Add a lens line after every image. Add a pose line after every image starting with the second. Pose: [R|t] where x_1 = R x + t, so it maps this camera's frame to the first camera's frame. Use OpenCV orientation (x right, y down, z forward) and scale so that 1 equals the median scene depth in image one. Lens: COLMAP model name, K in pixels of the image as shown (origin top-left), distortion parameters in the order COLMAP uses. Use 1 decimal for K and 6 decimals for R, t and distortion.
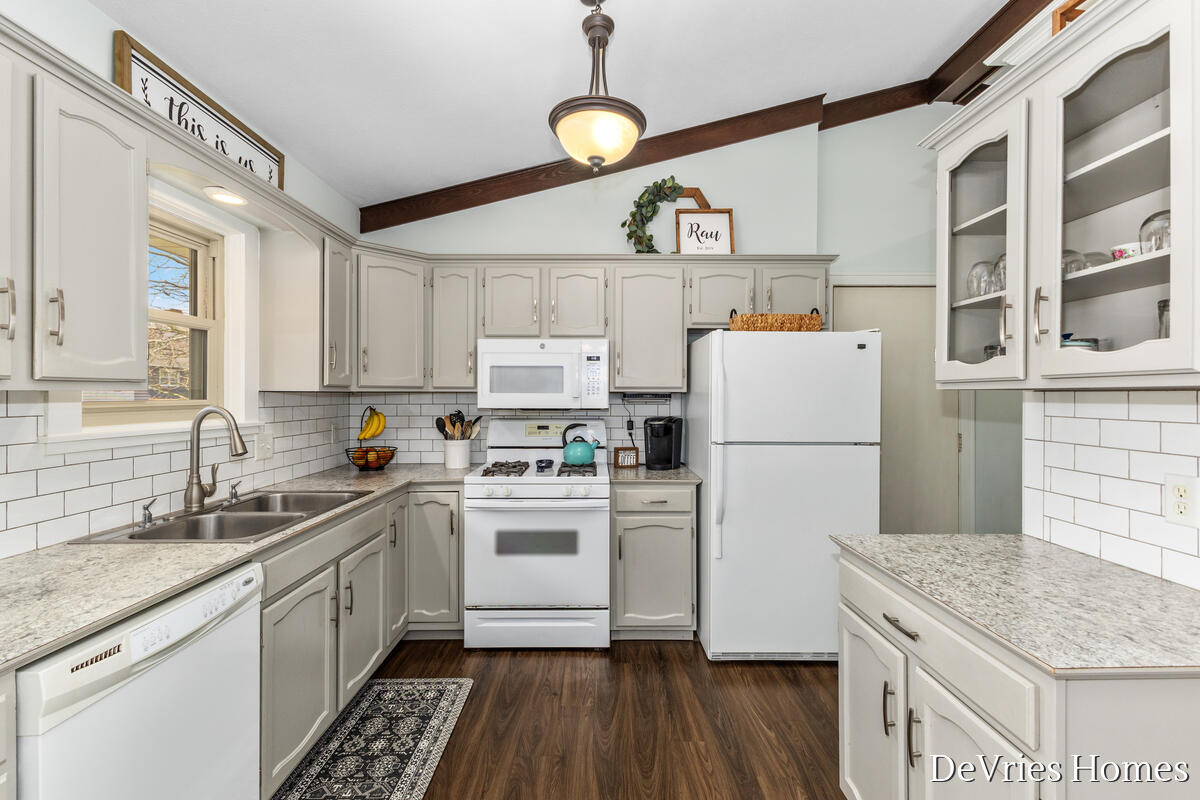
lens RADIAL K [[510.9, 0, 599.3], [0, 510.9, 393.9], [0, 0, 1]] dist [0.003130, 0.000053]
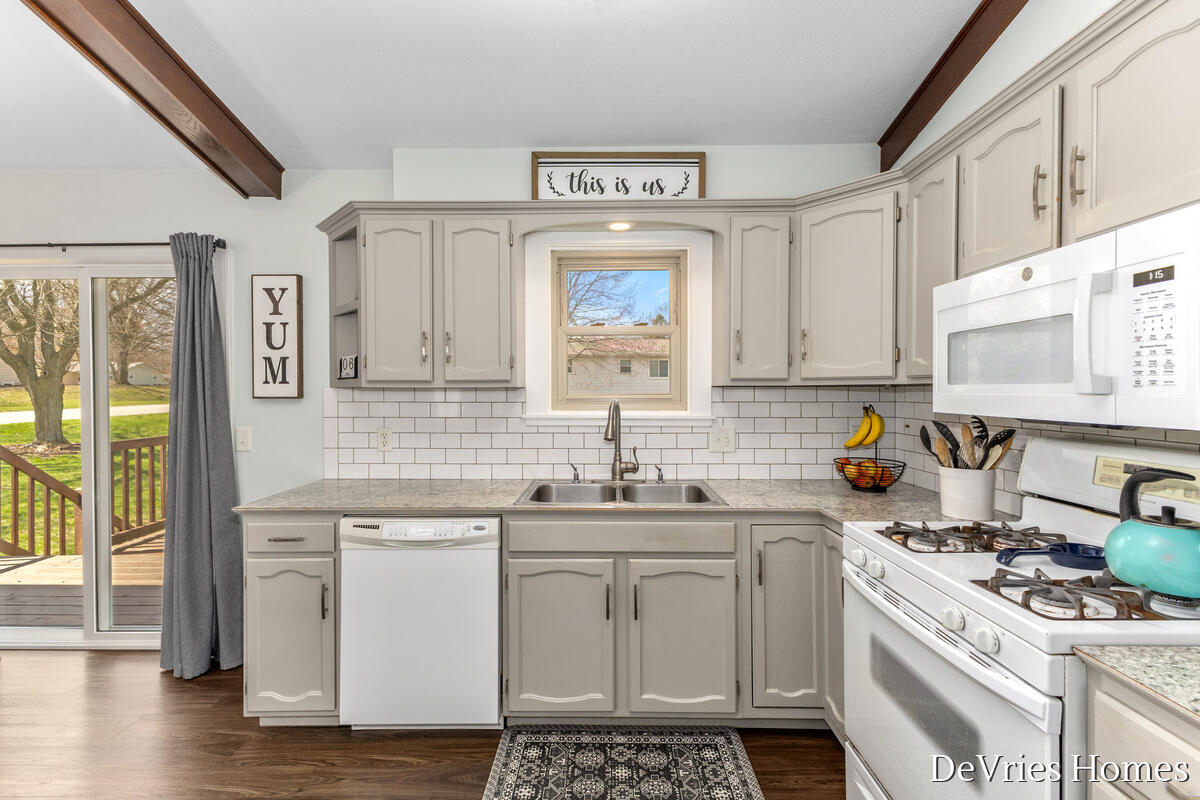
lens RADIAL K [[510.9, 0, 599.3], [0, 510.9, 393.9], [0, 0, 1]] dist [0.003130, 0.000053]
pose [[-0.004650, 0.004301, -0.999980, 0.379230], [0.002062, 0.999989, 0.004291, 0.004834], [0.999987, -0.002042, -0.004658, 0.764729]]
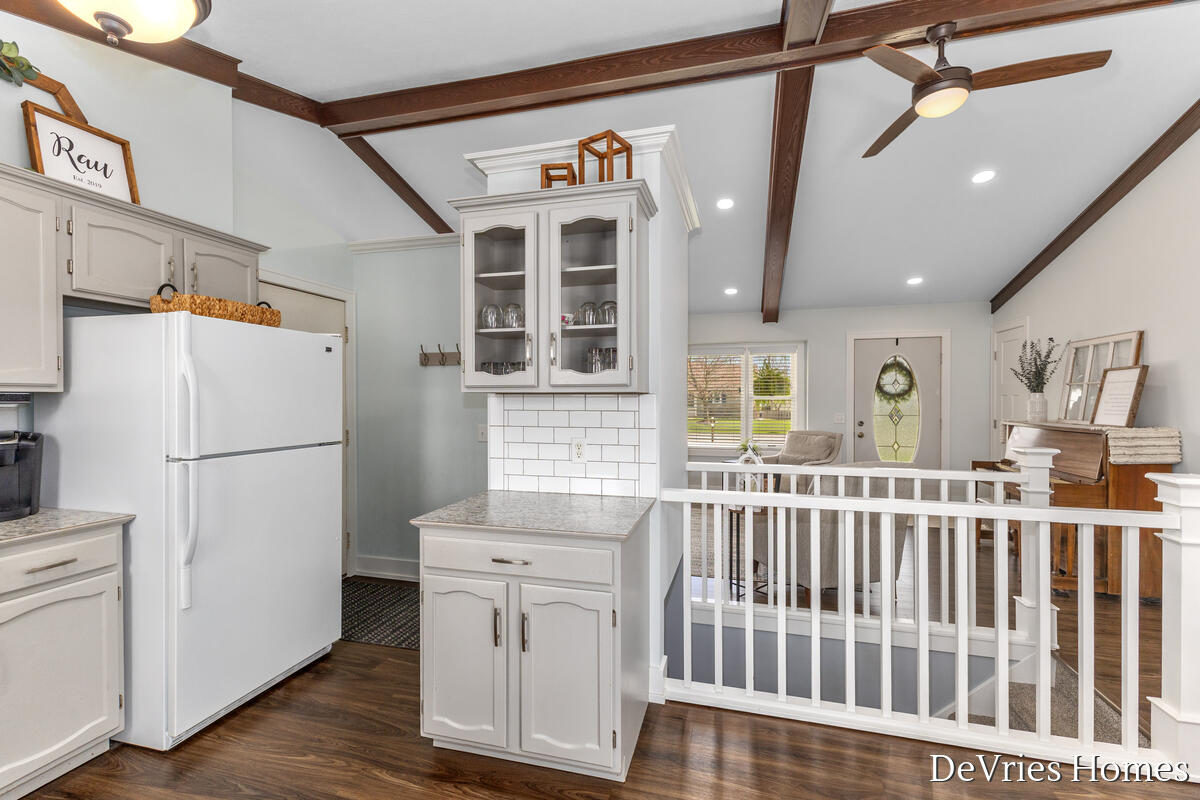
lens RADIAL K [[524.0, 0, 600.0], [0, 524.0, 400.0], [0, 0, 1]] dist [-0.001235, -0.000756]
pose [[0.260290, -0.006037, 0.965512, -0.403113], [-0.001468, 0.999977, 0.006648, 0.001505], [-0.965529, -0.003148, 0.260275, 0.215366]]
